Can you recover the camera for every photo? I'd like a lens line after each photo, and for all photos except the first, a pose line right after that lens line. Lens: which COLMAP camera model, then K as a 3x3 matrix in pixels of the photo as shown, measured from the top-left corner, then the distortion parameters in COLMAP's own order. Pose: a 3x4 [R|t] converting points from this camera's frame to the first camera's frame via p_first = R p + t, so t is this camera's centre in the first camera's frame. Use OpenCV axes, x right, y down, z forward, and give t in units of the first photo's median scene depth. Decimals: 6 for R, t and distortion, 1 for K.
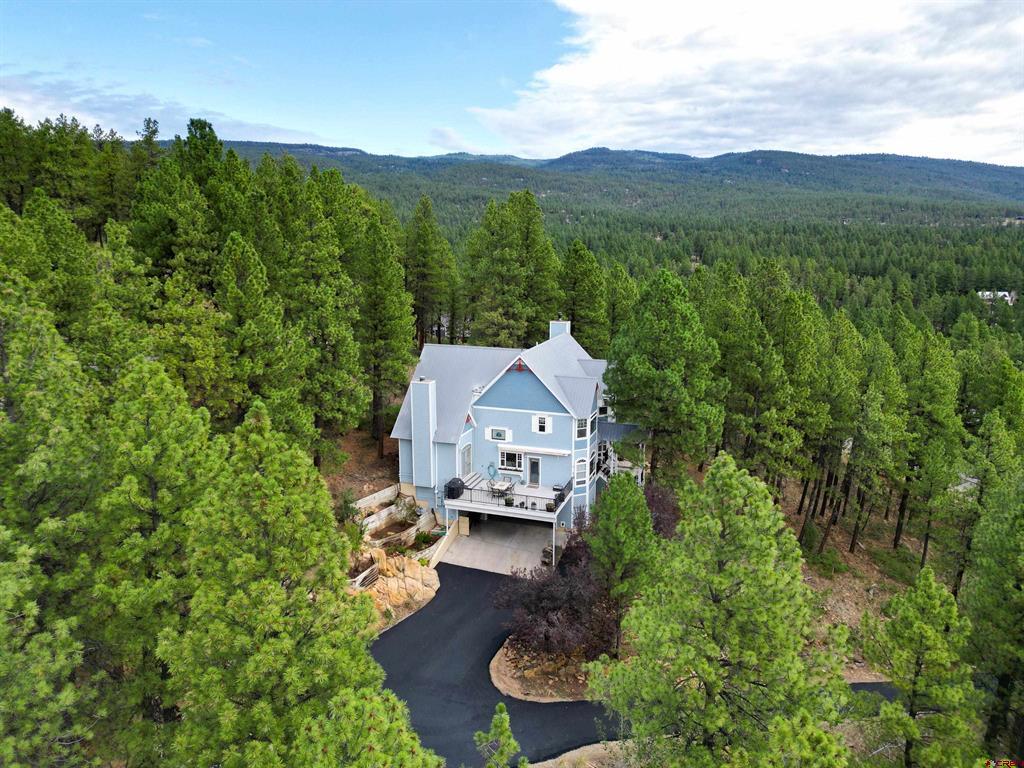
lens RADIAL K [[709.4, 0, 512.0], [0, 709.4, 384.0], [0, 0, 1]] dist [0.085568, -0.082194]
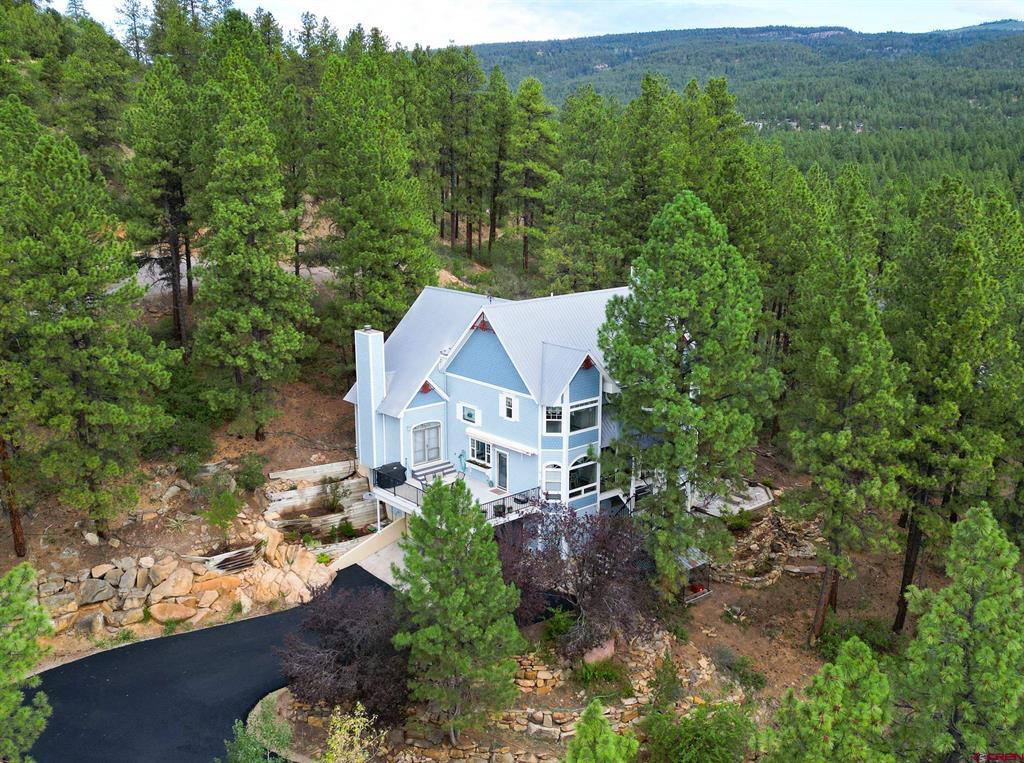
lens RADIAL K [[947.3, 0, 536.7], [0, 947.3, 381.2], [0, 0, 1]] dist [0.066412, -0.004346]
pose [[0.876675, 0.113654, -0.467466, 0.515406], [-0.097995, 0.993509, 0.057772, -0.027606], [0.470997, -0.004838, 0.882121, 0.169895]]
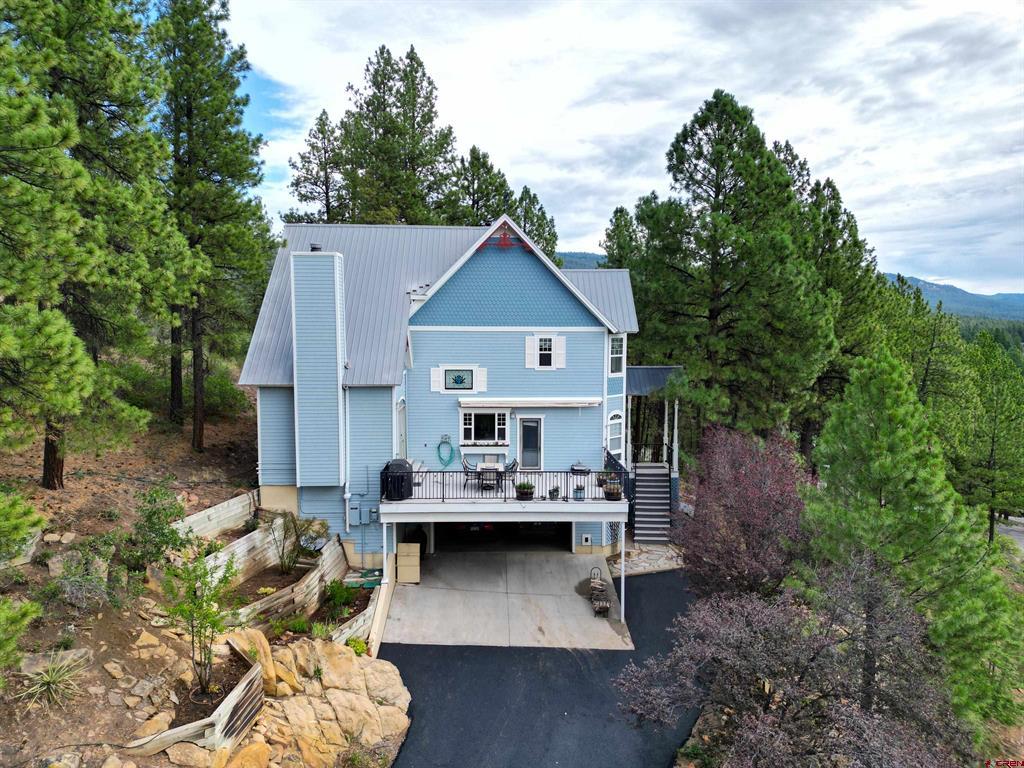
lens RADIAL K [[709.4, 0, 512.0], [0, 709.4, 384.0], [0, 0, 1]] dist [0.085568, -0.082194]
pose [[0.936210, -0.027028, 0.350399, -0.170659], [0.068206, 0.992055, -0.105714, 0.136911], [-0.344758, 0.122870, 0.930615, 0.518221]]
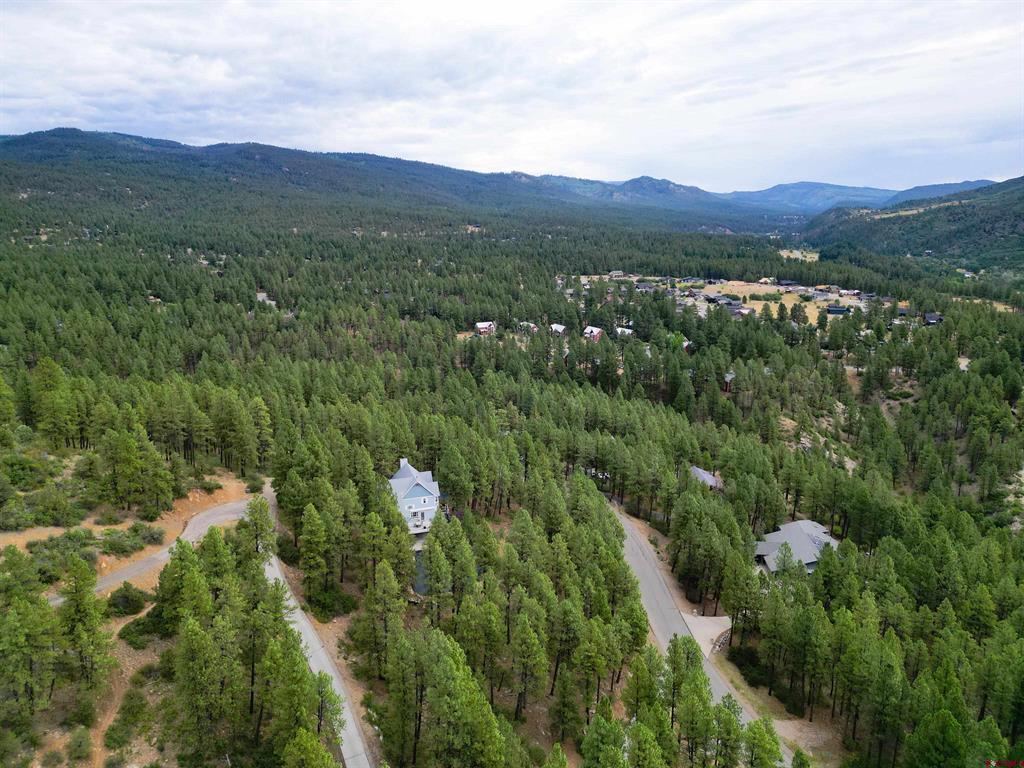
lens RADIAL K [[709.4, 0, 512.0], [0, 709.4, 384.0], [0, 0, 1]] dist [0.085568, -0.082194]
pose [[0.794084, -0.142372, 0.590898, -1.426616], [0.131863, 0.989378, 0.061177, -0.589767], [-0.593332, 0.029338, 0.804423, -1.748384]]
